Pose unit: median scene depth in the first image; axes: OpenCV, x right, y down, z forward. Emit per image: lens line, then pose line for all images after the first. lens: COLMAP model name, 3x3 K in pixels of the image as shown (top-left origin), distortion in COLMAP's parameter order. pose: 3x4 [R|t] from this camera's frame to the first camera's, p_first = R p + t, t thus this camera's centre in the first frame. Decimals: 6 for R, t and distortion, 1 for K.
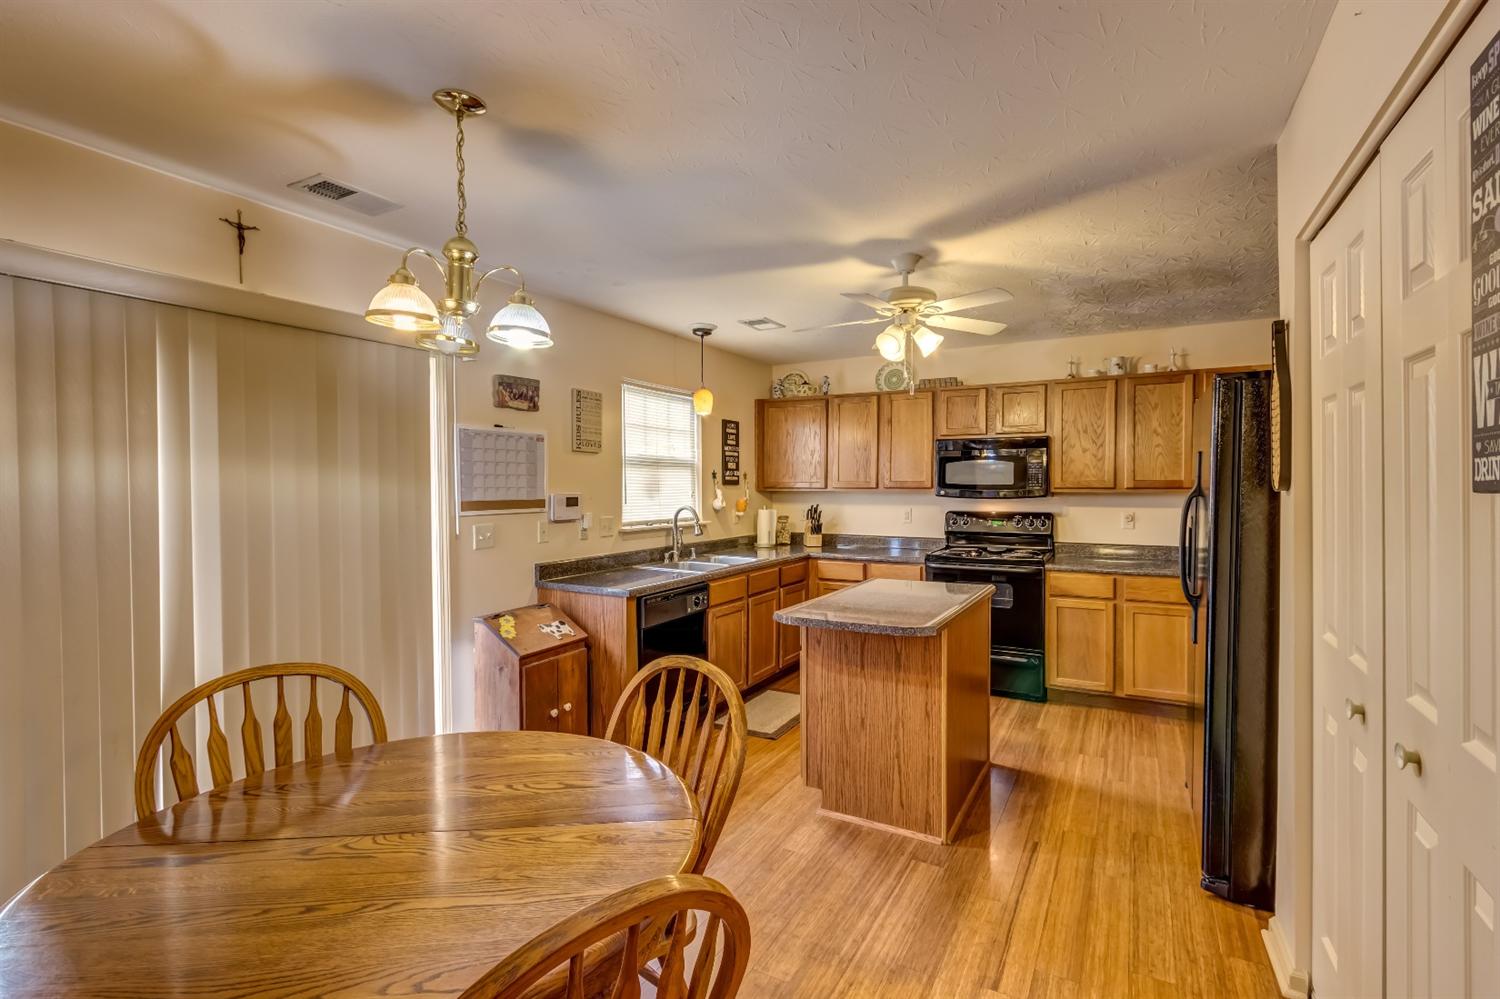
lens RADIAL K [[694.3, 0, 742.5], [0, 694.3, 505.7], [0, 0, 1]] dist [0.000073, 0.000646]
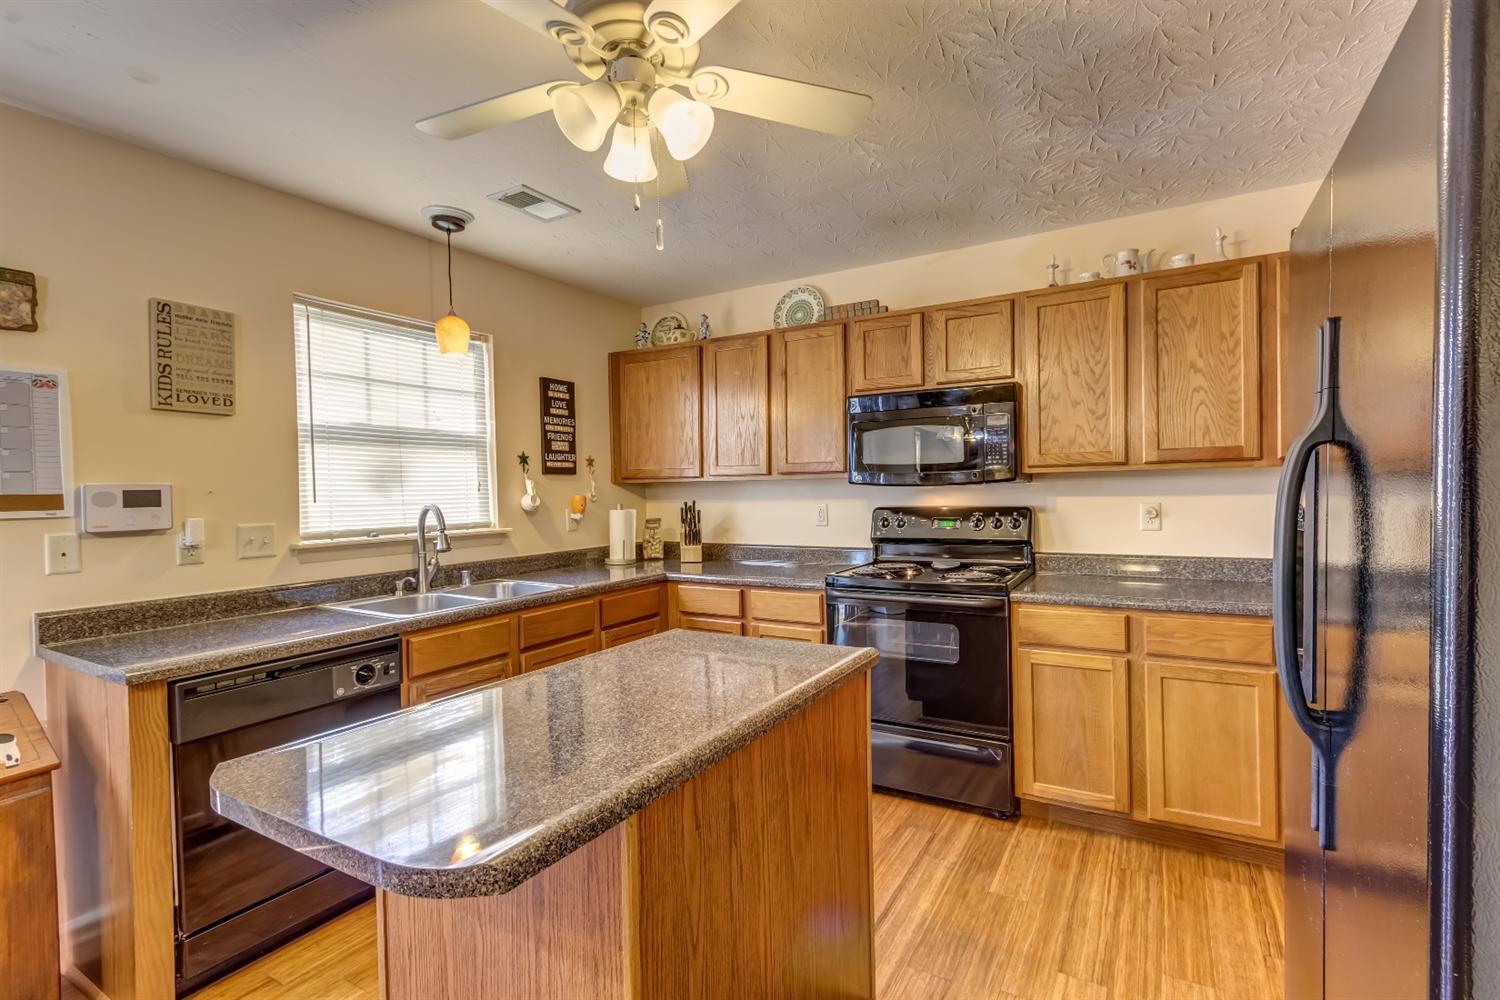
lens RADIAL K [[694.3, 0, 748.8], [0, 694.3, 504.7], [0, 0, 1]] dist [0.000073, 0.000646]
pose [[0.999564, -0.015881, -0.024911, 0.219808], [0.015710, 0.999852, -0.007028, 0.009276], [0.025019, 0.006634, 0.999665, 0.383808]]
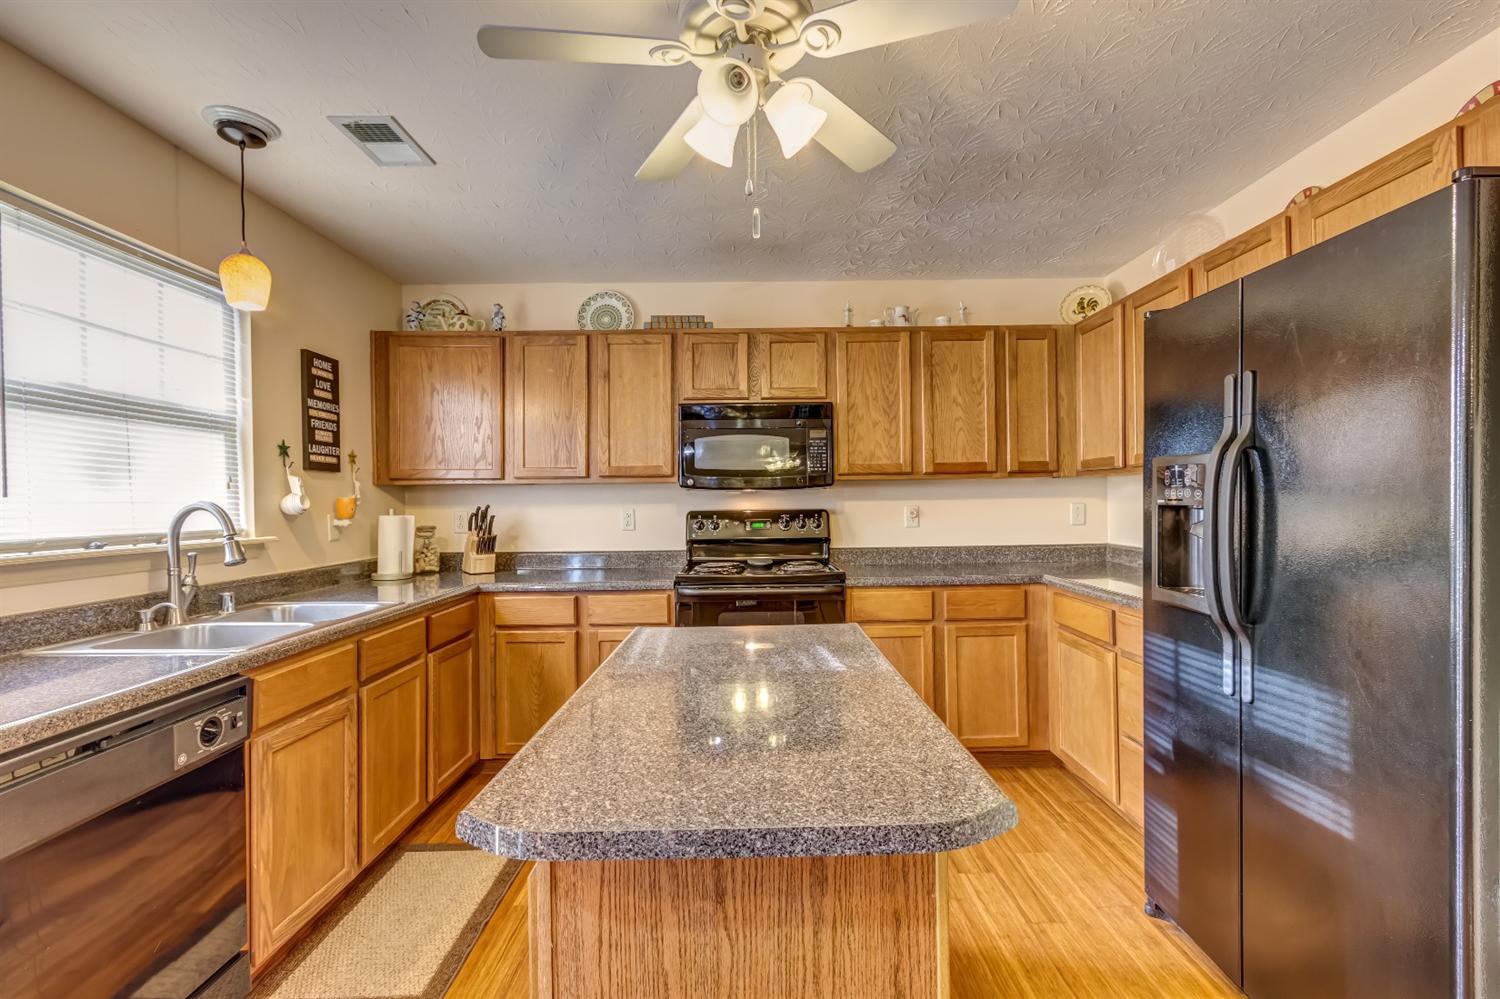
lens RADIAL K [[694.3, 0, 754.0], [0, 694.3, 500.1], [0, 0, 1]] dist [0.000073, 0.000646]
pose [[0.866251, -0.007547, 0.499552, 0.005345], [0.026095, 0.999205, -0.030155, 0.022145], [-0.498927, 0.039157, 0.865759, 0.420003]]
